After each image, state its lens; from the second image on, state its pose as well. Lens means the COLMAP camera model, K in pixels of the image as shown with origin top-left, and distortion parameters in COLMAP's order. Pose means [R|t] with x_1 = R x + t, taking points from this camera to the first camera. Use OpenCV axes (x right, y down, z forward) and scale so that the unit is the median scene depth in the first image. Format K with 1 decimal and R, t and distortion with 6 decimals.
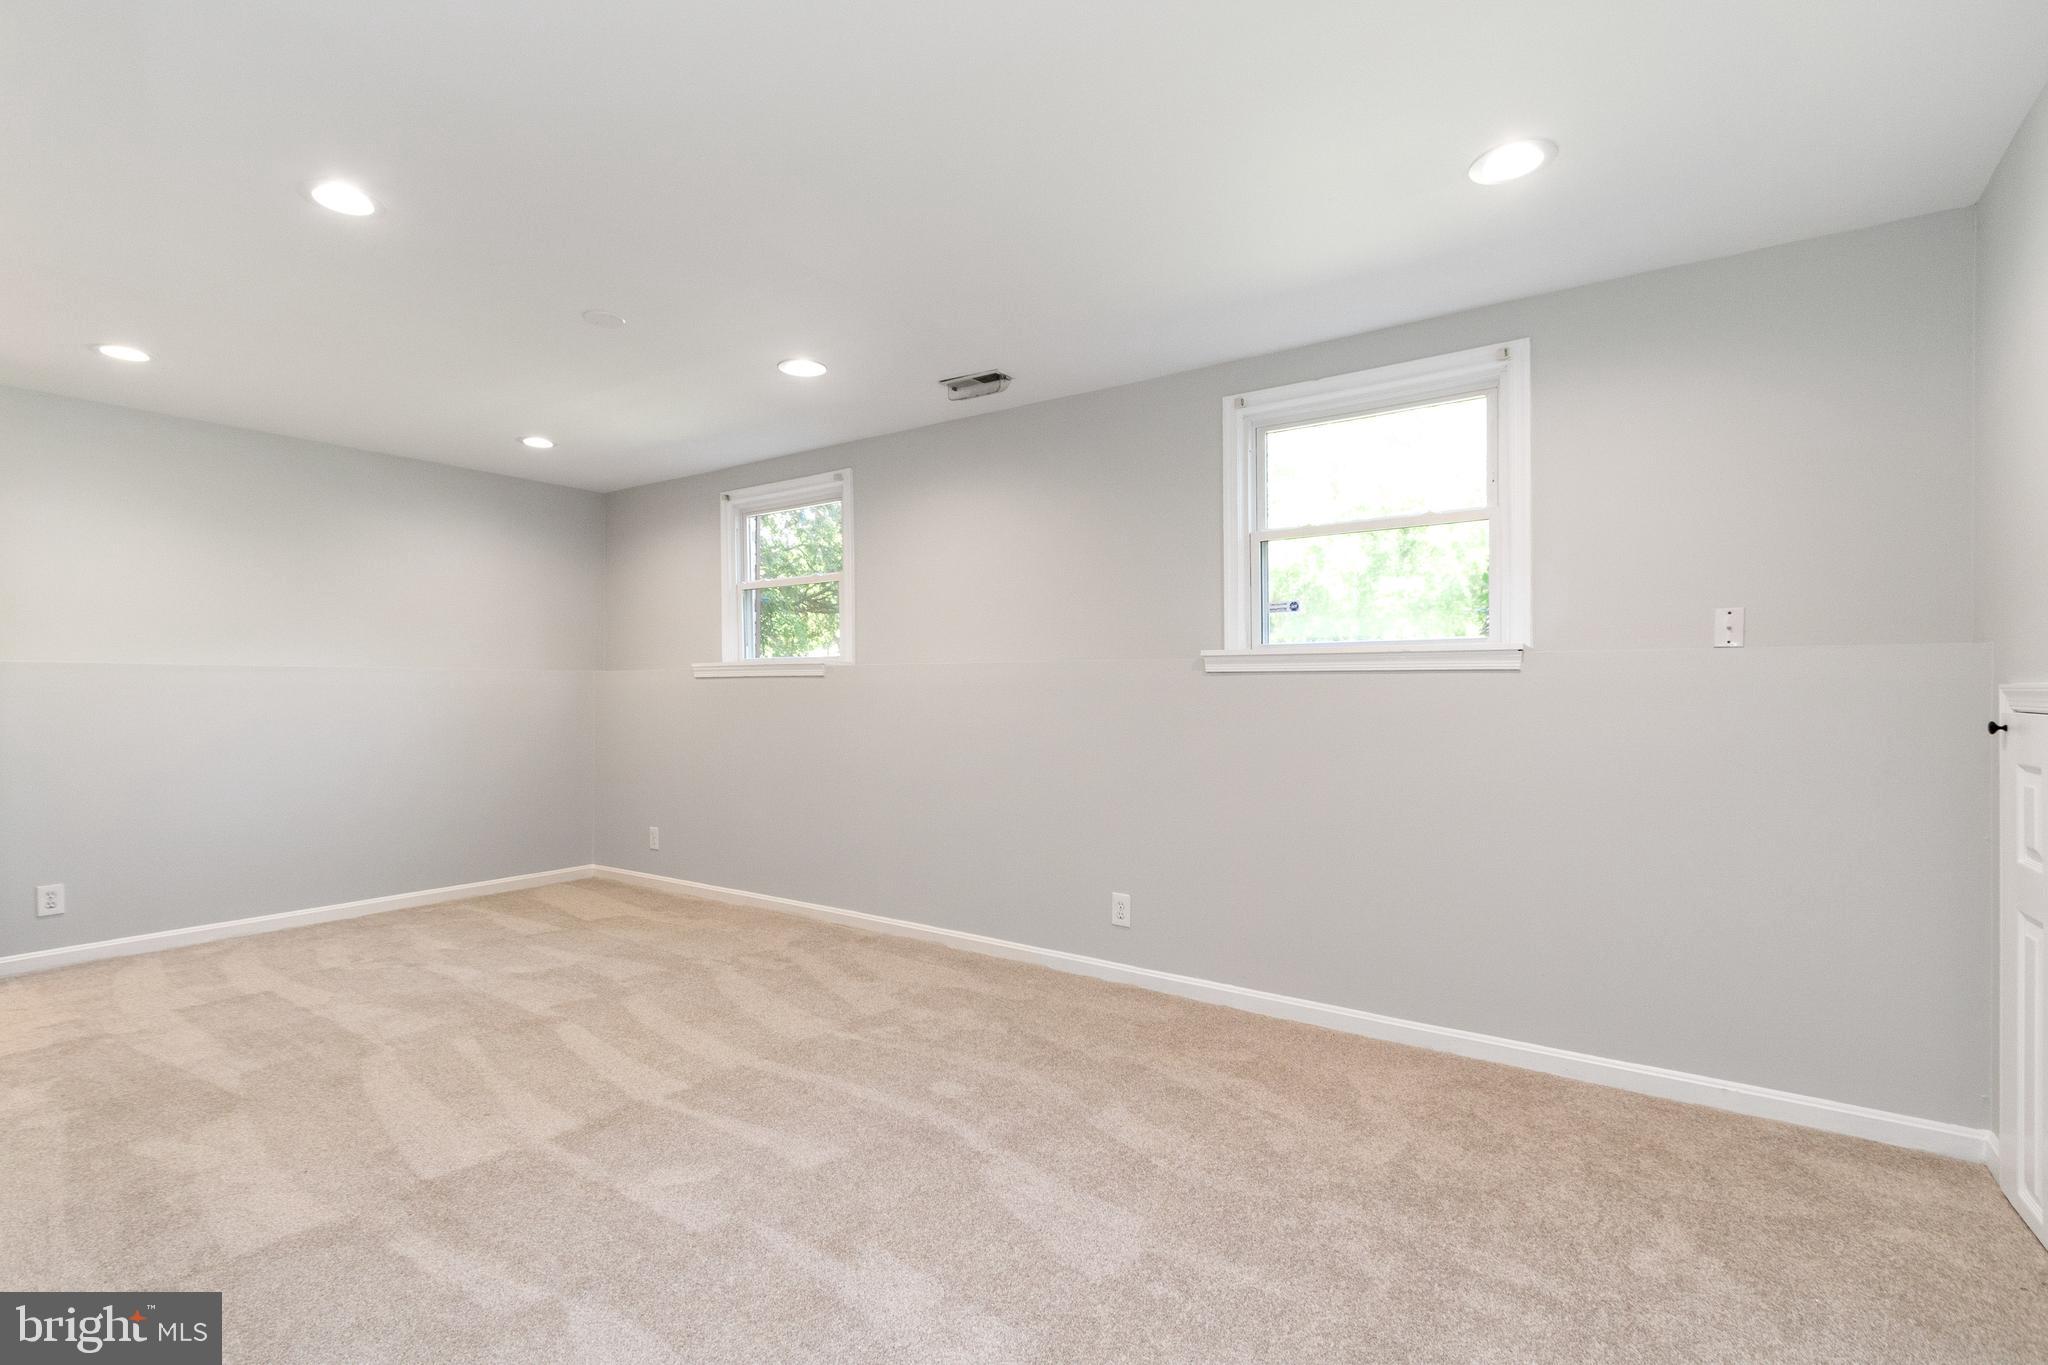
lens RADIAL K [[957.0, 0, 1001.6], [0, 957.0, 705.4], [0, 0, 1]] dist [0.008716, -0.001218]
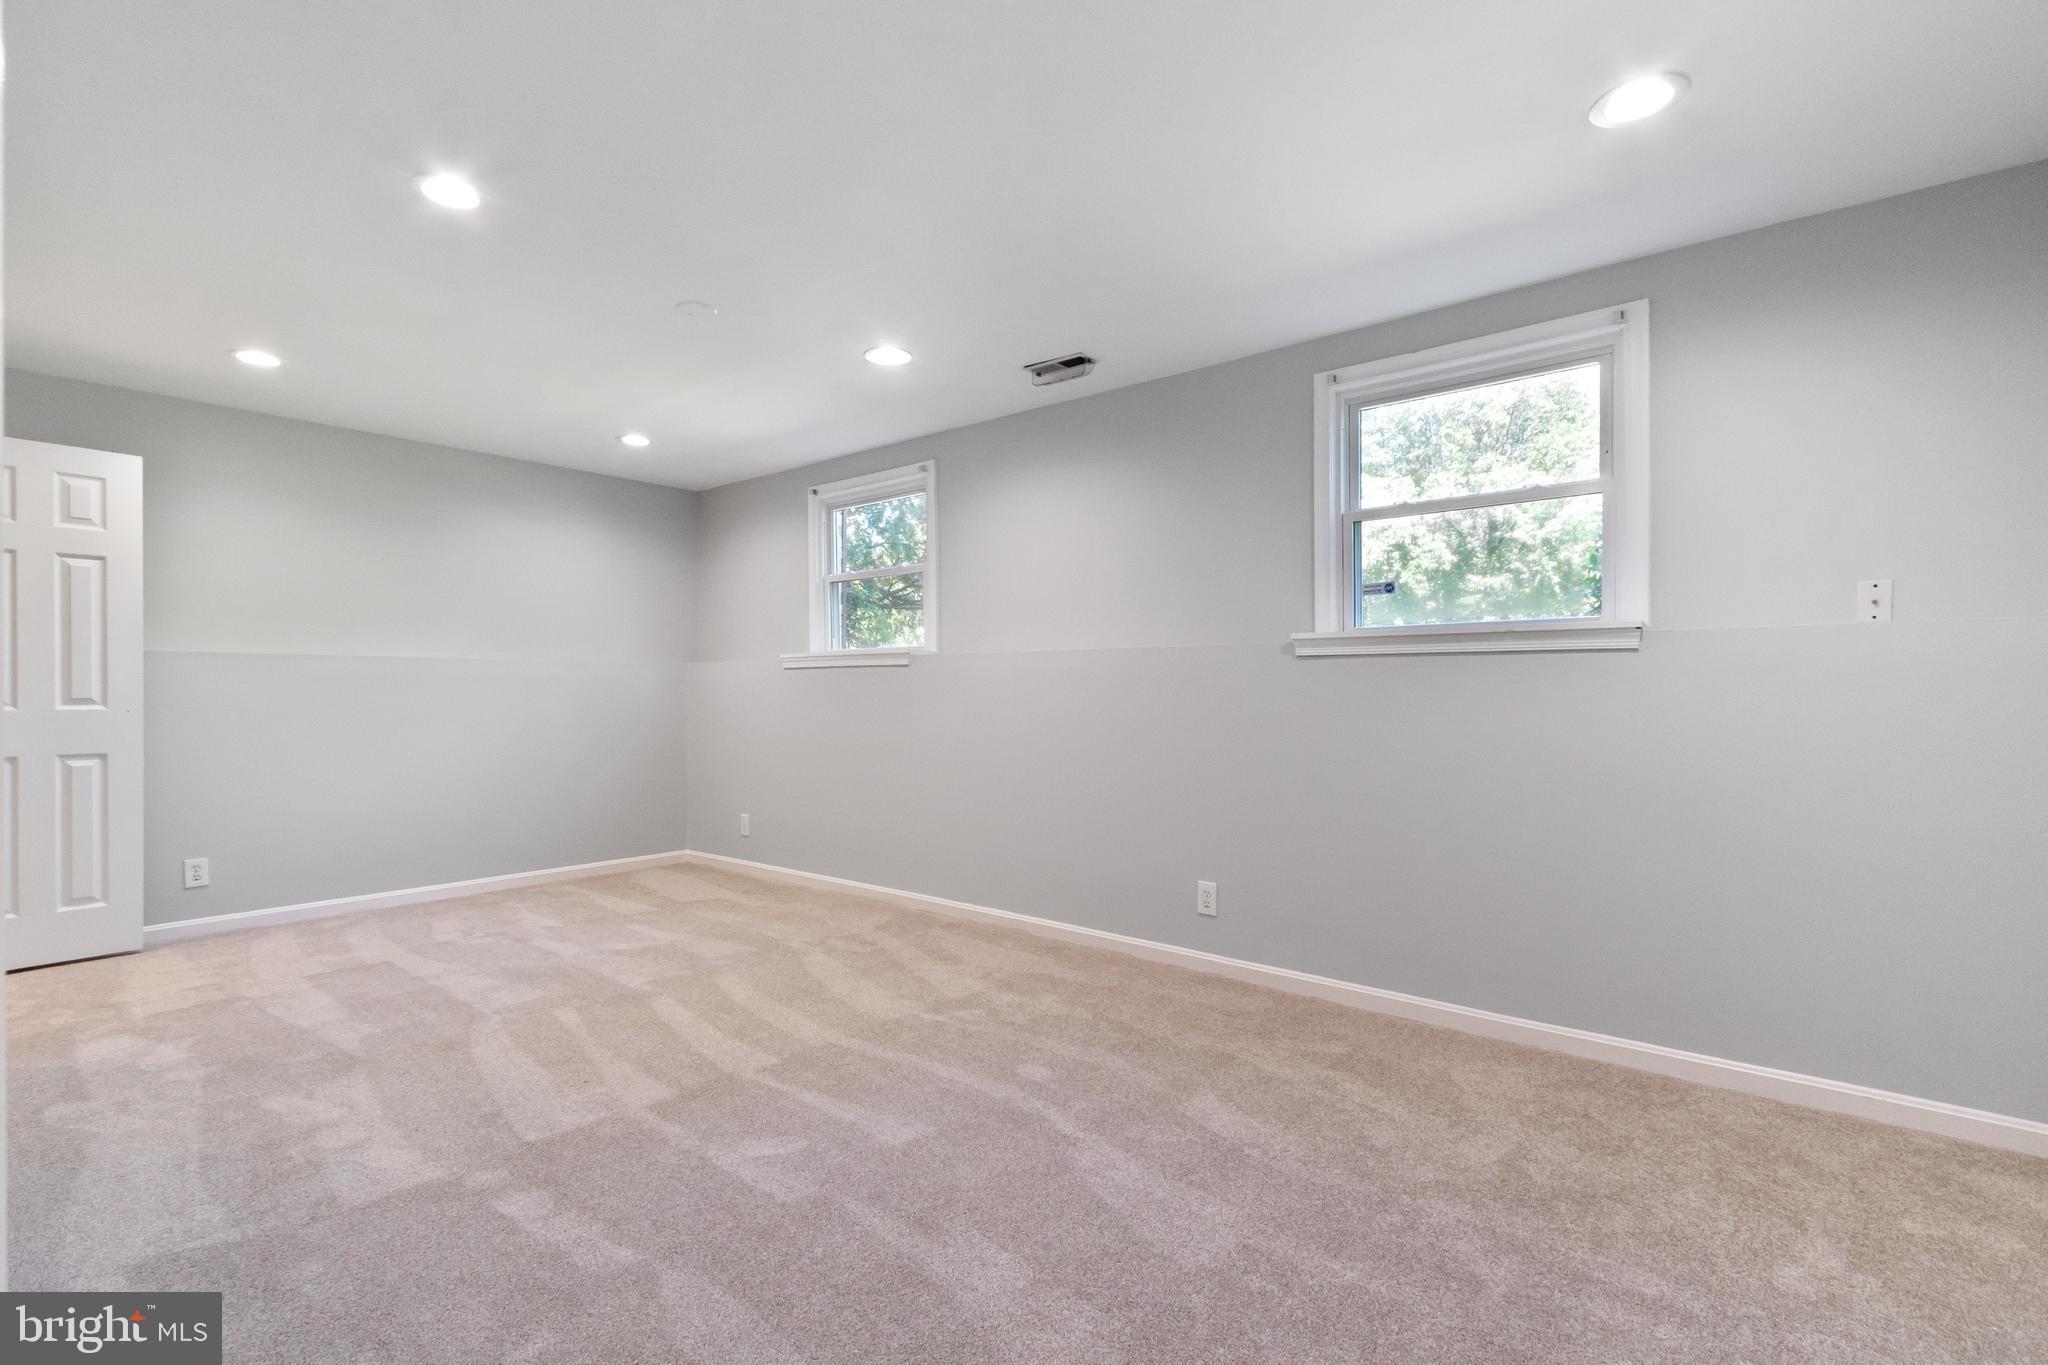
lens RADIAL K [[941.7, 0, 1009.1], [0, 941.7, 708.2], [0, 0, 1]] dist [0.006172, 0.000226]
pose [[0.997182, 0.001163, -0.075010, -0.007792], [-0.000885, 0.999993, 0.003731, 0.018946], [0.075013, -0.003654, 0.997176, 0.025056]]
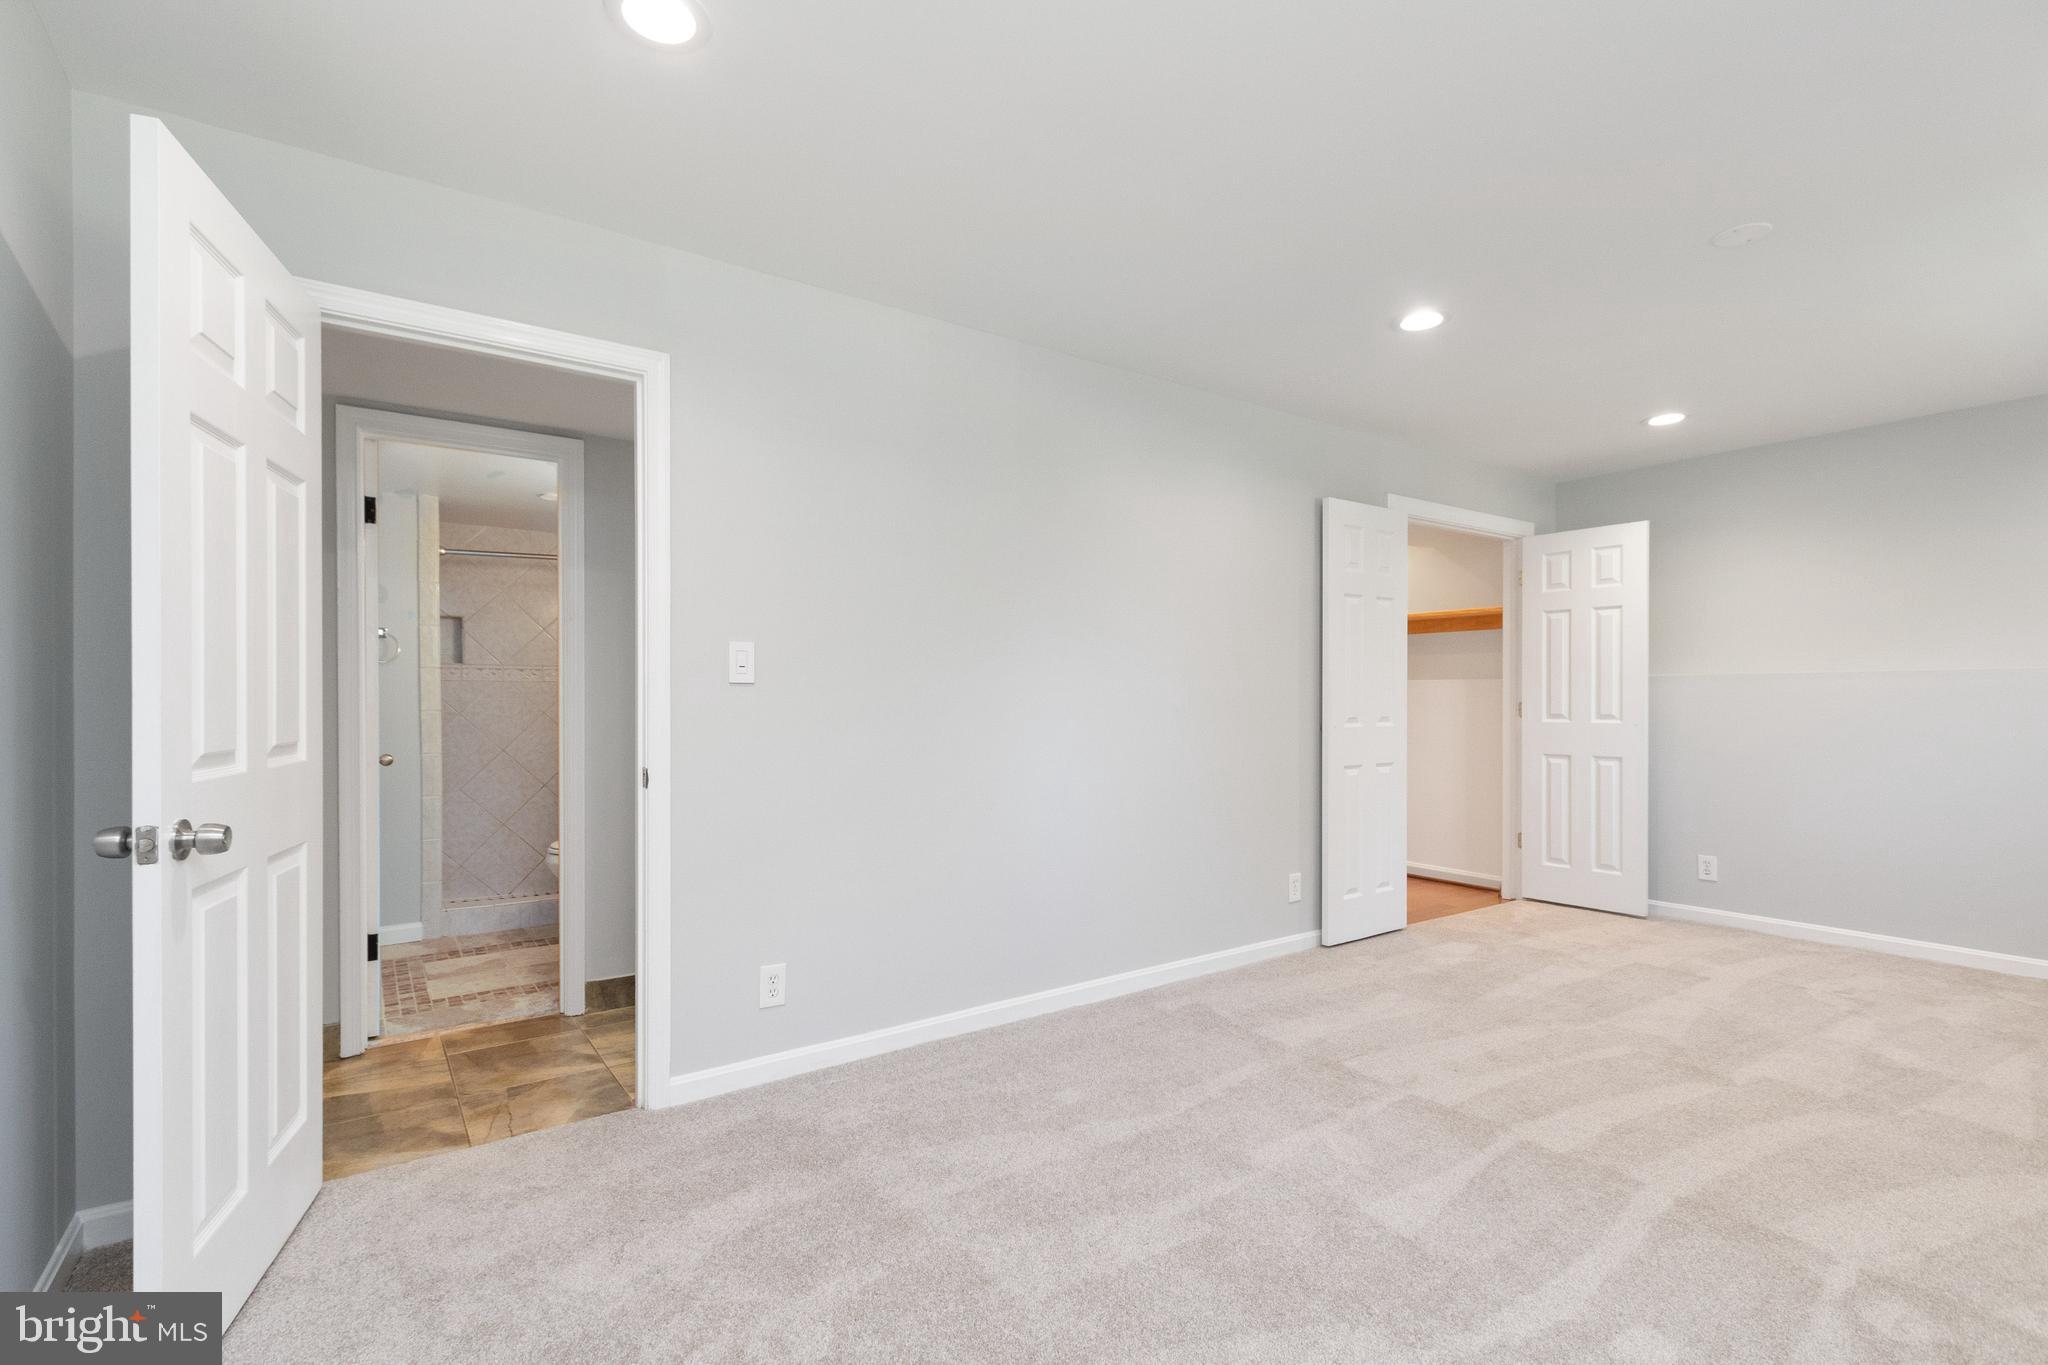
lens RADIAL K [[941.7, 0, 1009.1], [0, 941.7, 708.2], [0, 0, 1]] dist [0.006172, 0.000226]
pose [[-0.328437, 0.007920, -0.944493, 0.590406], [-0.011035, 0.999864, 0.012221, -0.008436], [0.944461, 0.014436, -0.328305, 0.741072]]
